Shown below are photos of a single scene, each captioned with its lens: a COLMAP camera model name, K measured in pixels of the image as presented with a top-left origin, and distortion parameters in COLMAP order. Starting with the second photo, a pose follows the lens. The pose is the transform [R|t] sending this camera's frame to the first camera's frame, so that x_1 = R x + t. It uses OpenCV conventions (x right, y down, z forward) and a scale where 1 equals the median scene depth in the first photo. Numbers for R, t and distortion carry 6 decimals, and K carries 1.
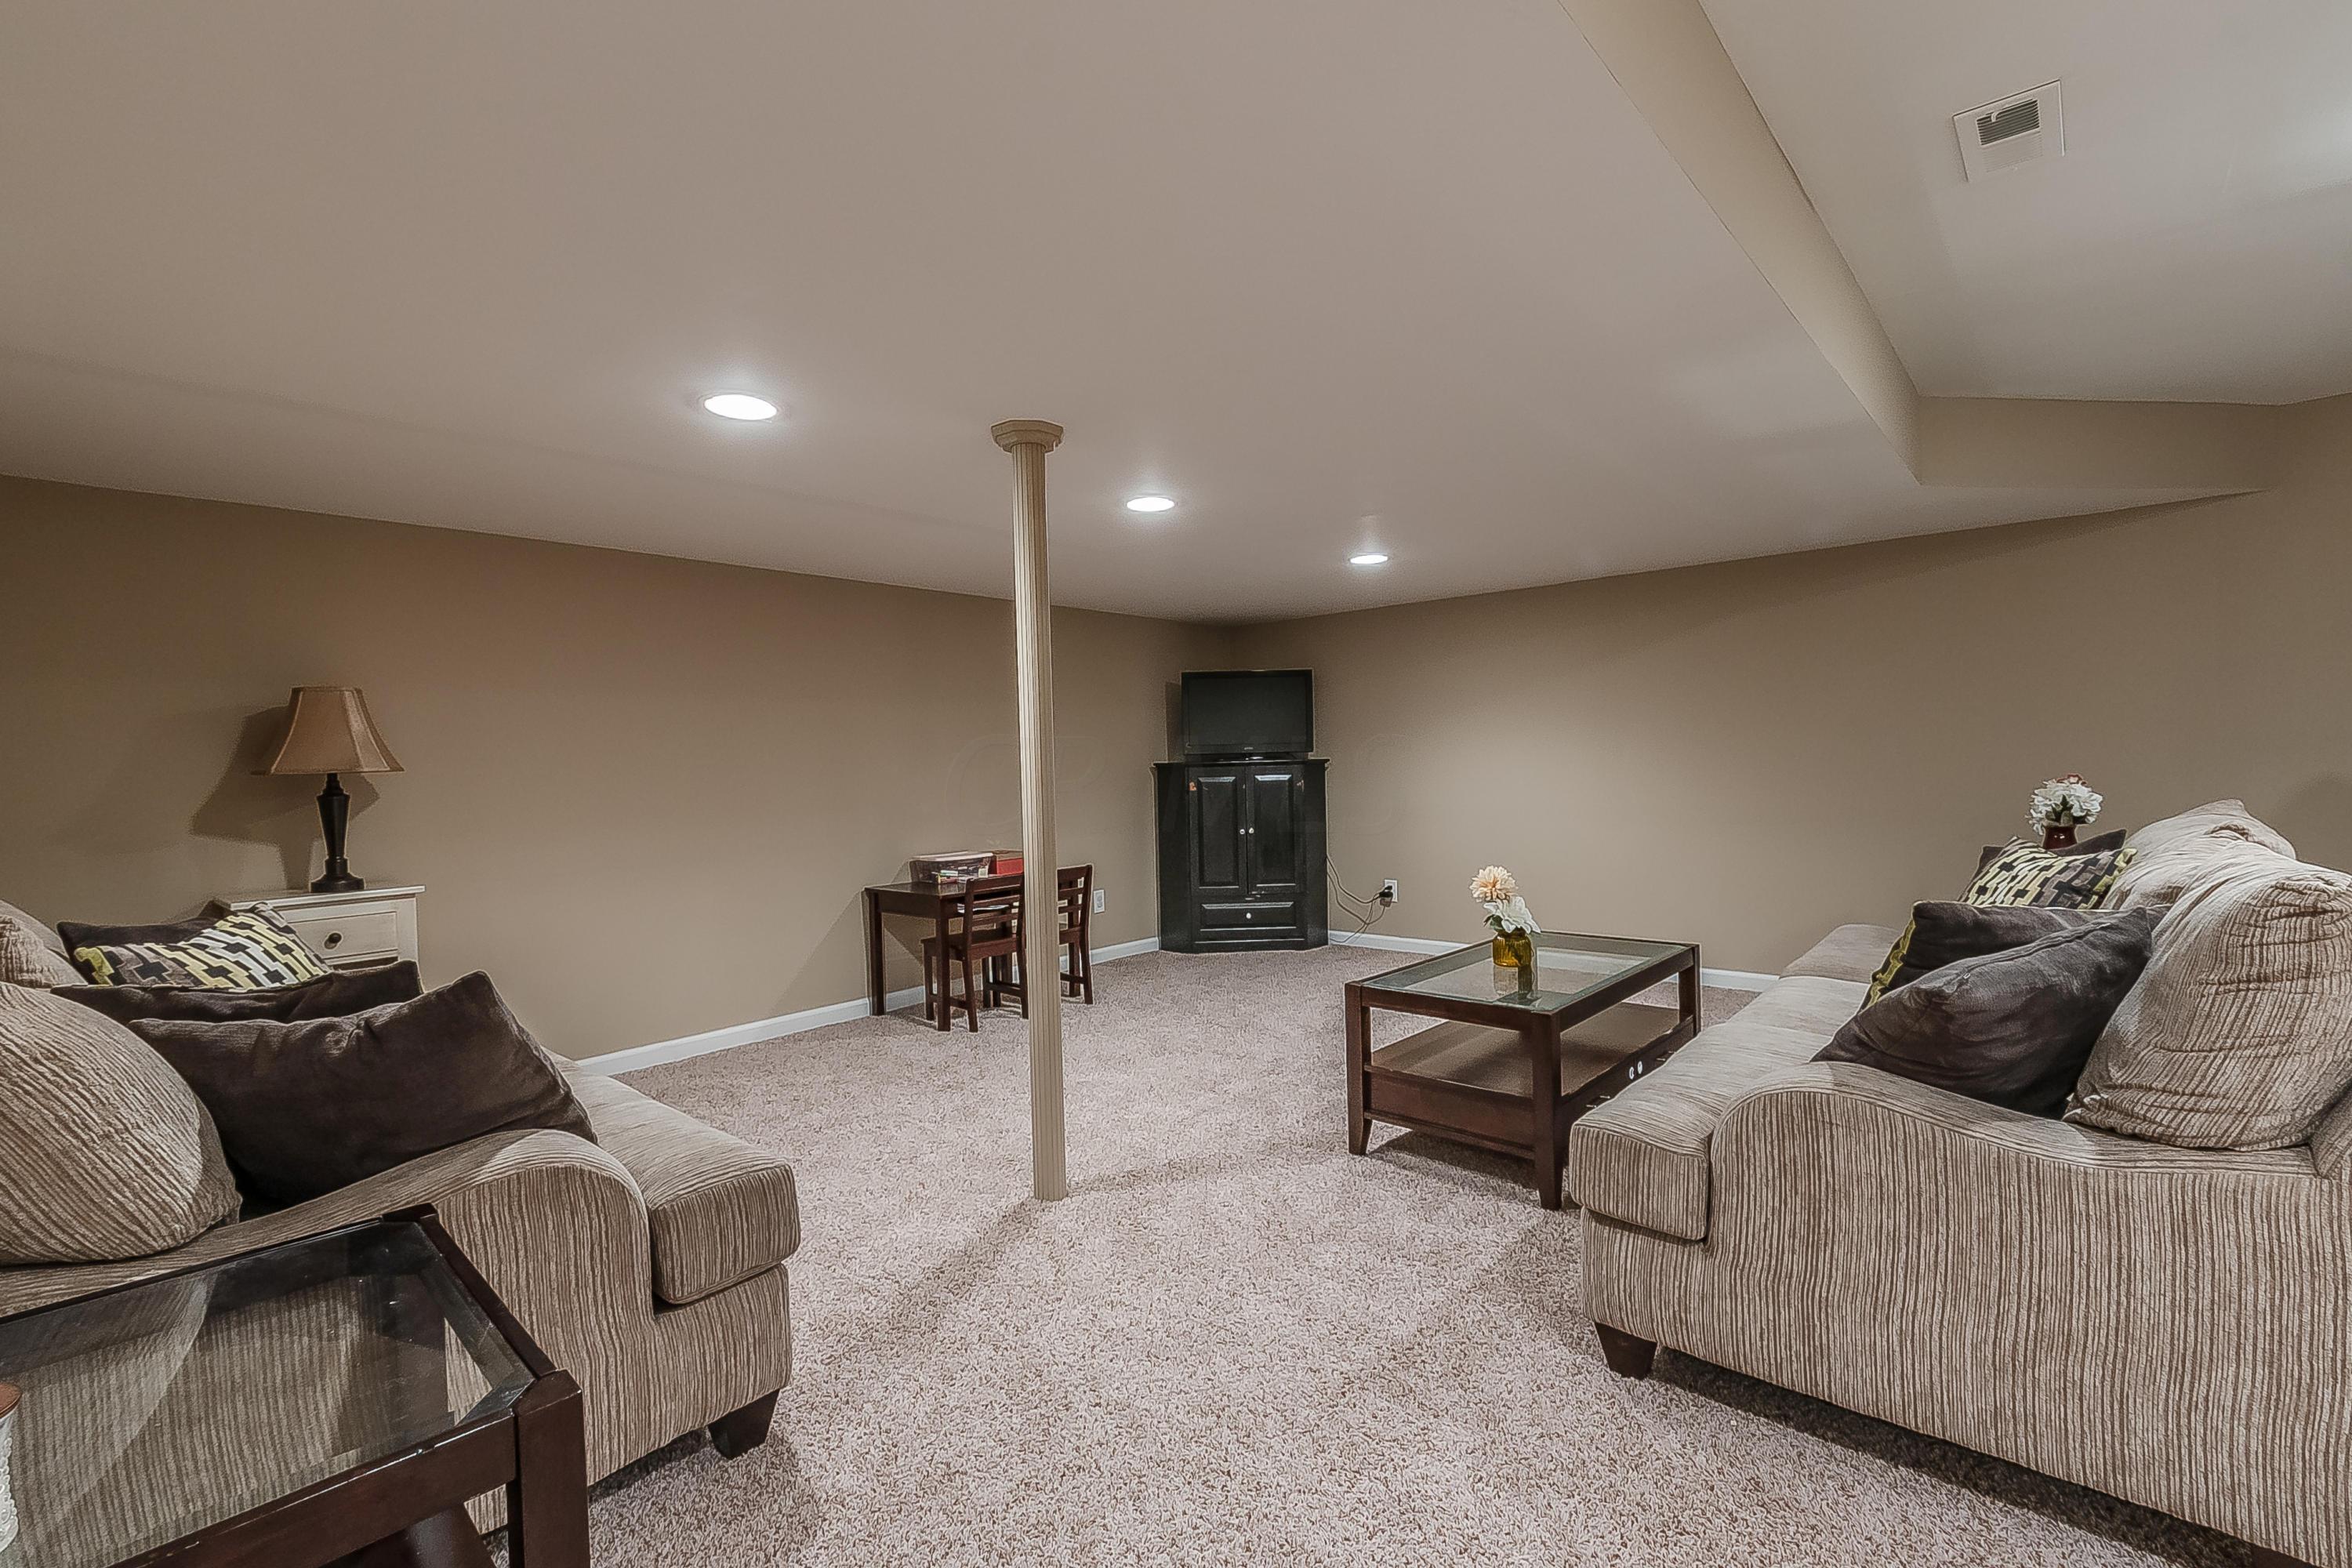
lens RADIAL K [[1036.3, 0, 1172.9], [0, 1036.3, 782.3], [0, 0, 1]] dist [-0.025204, 0.008019]
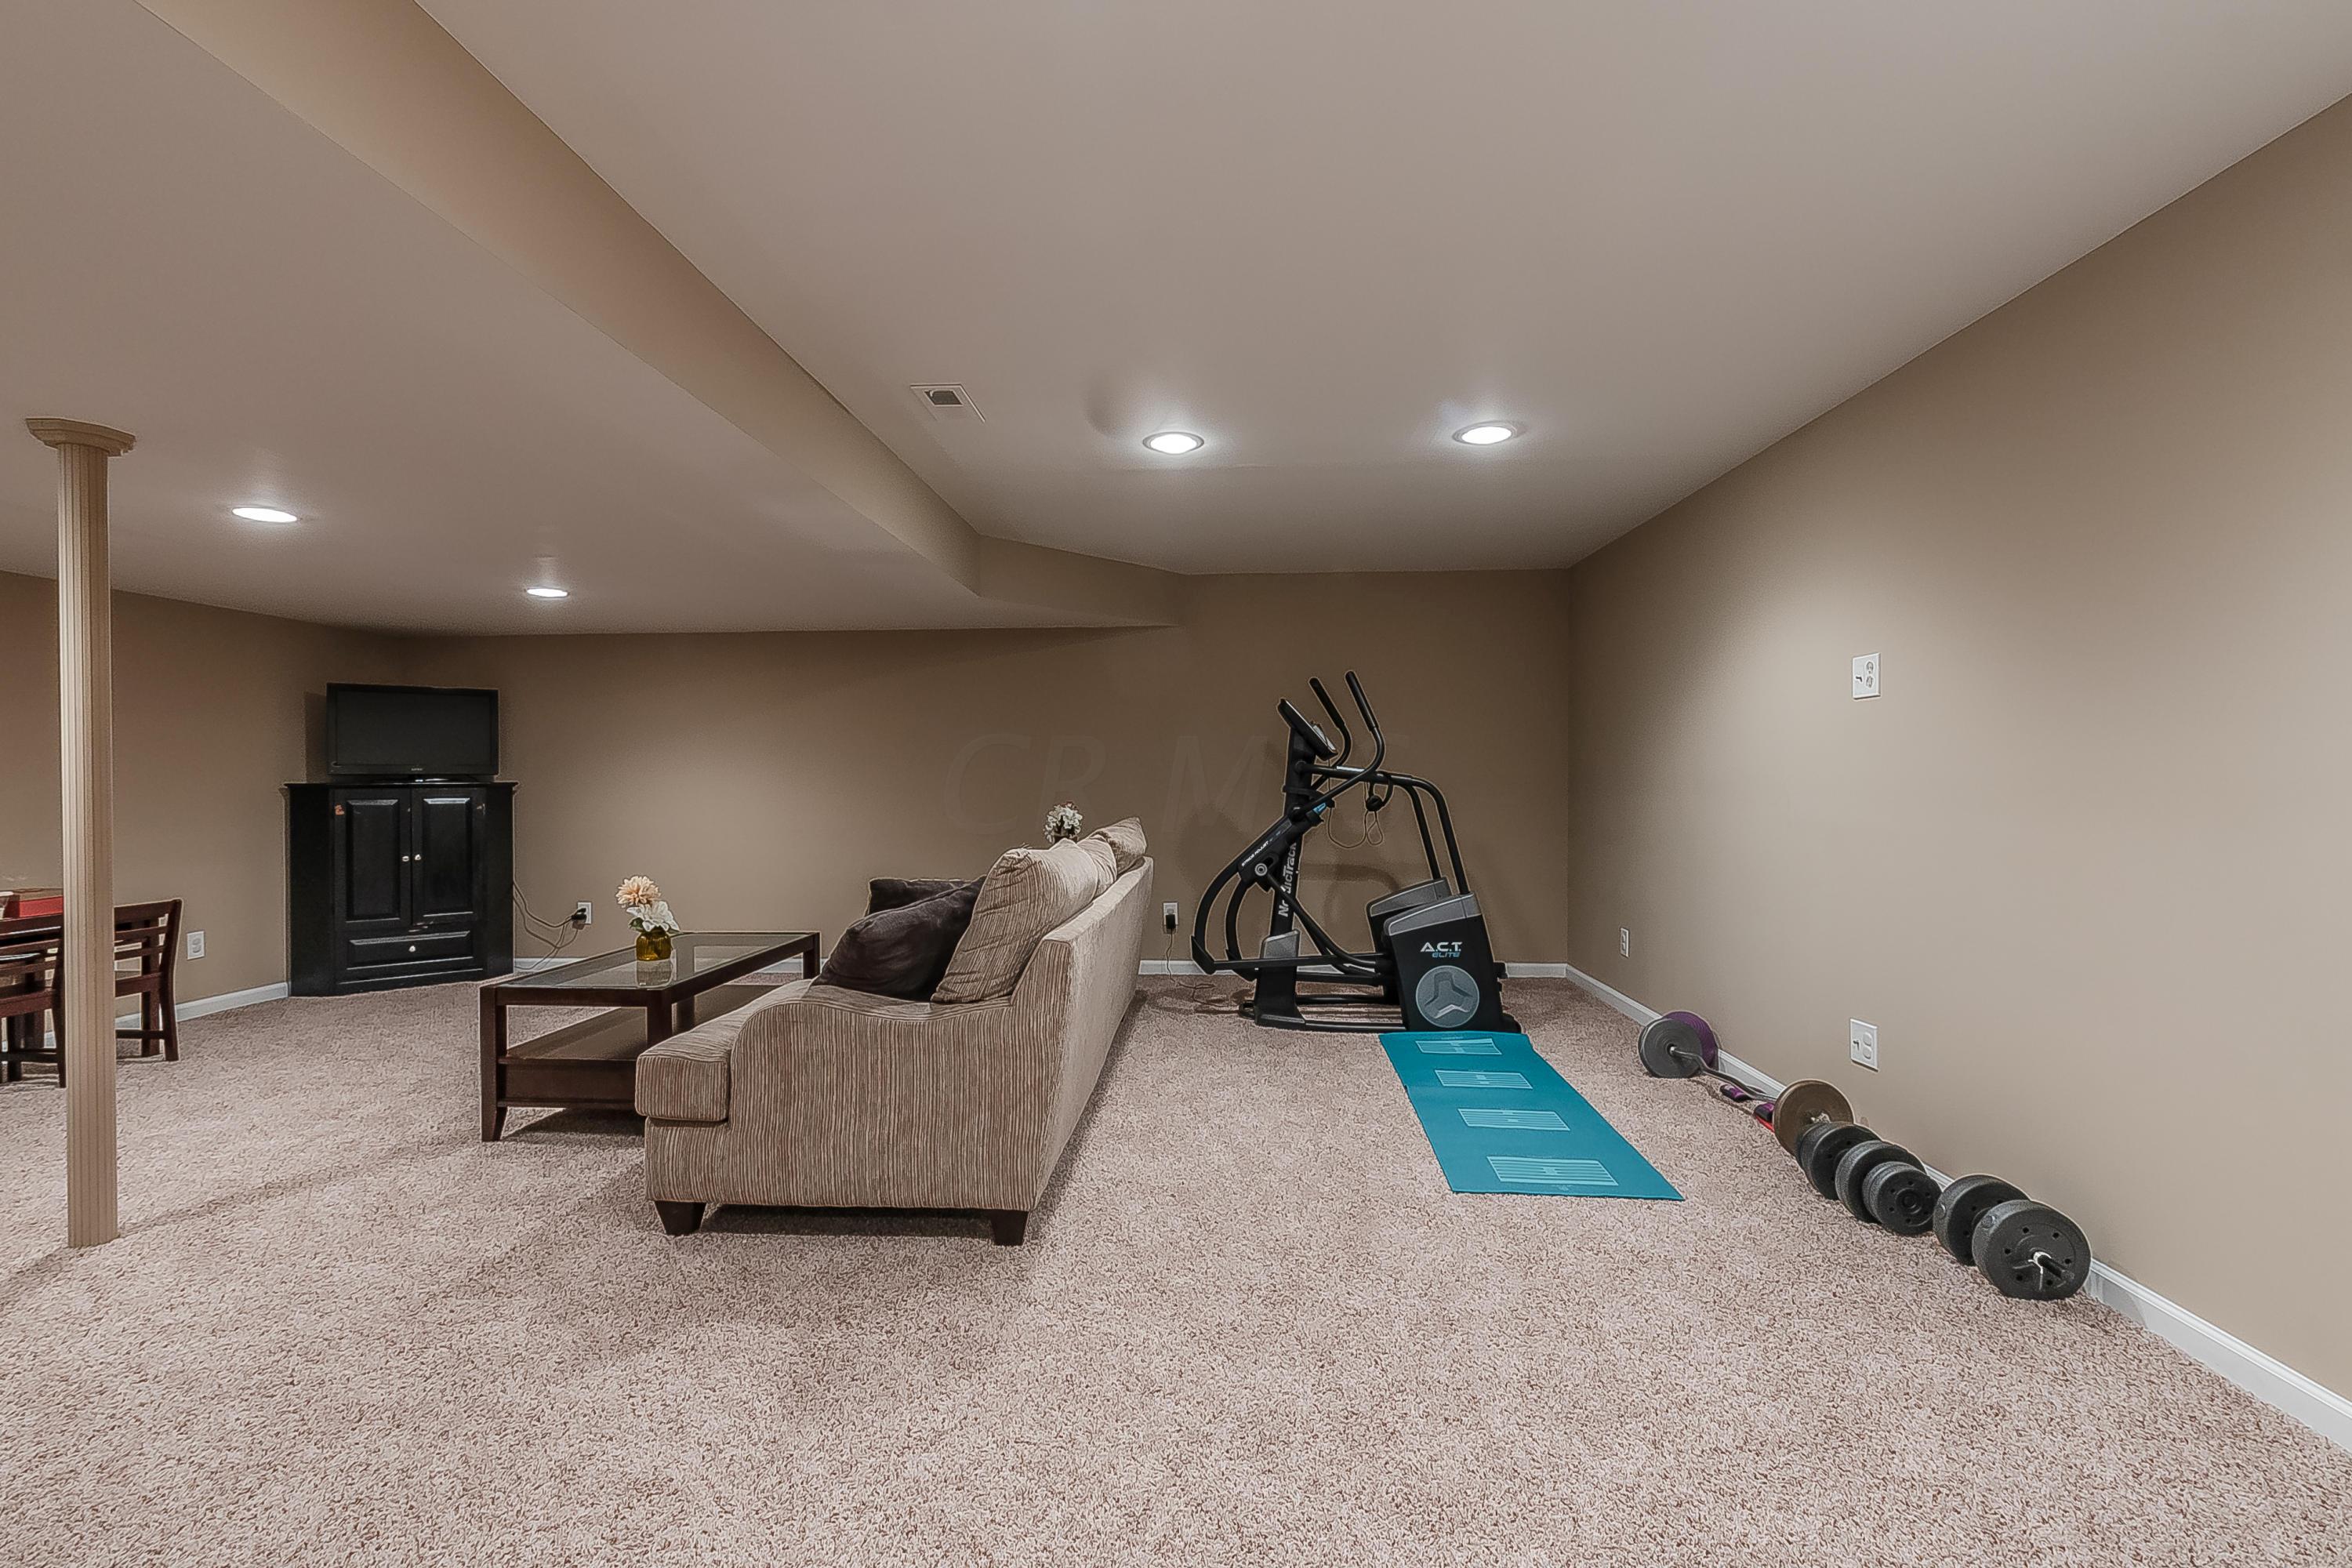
lens RADIAL K [[1036.3, 0, 1172.9], [0, 1036.3, 782.3], [0, 0, 1]] dist [-0.025204, 0.008019]
pose [[0.778864, 0.018539, 0.626918, 0.053407], [-0.001766, 0.999624, -0.027366, 0.006296], [-0.627190, 0.020207, 0.778604, -0.311171]]
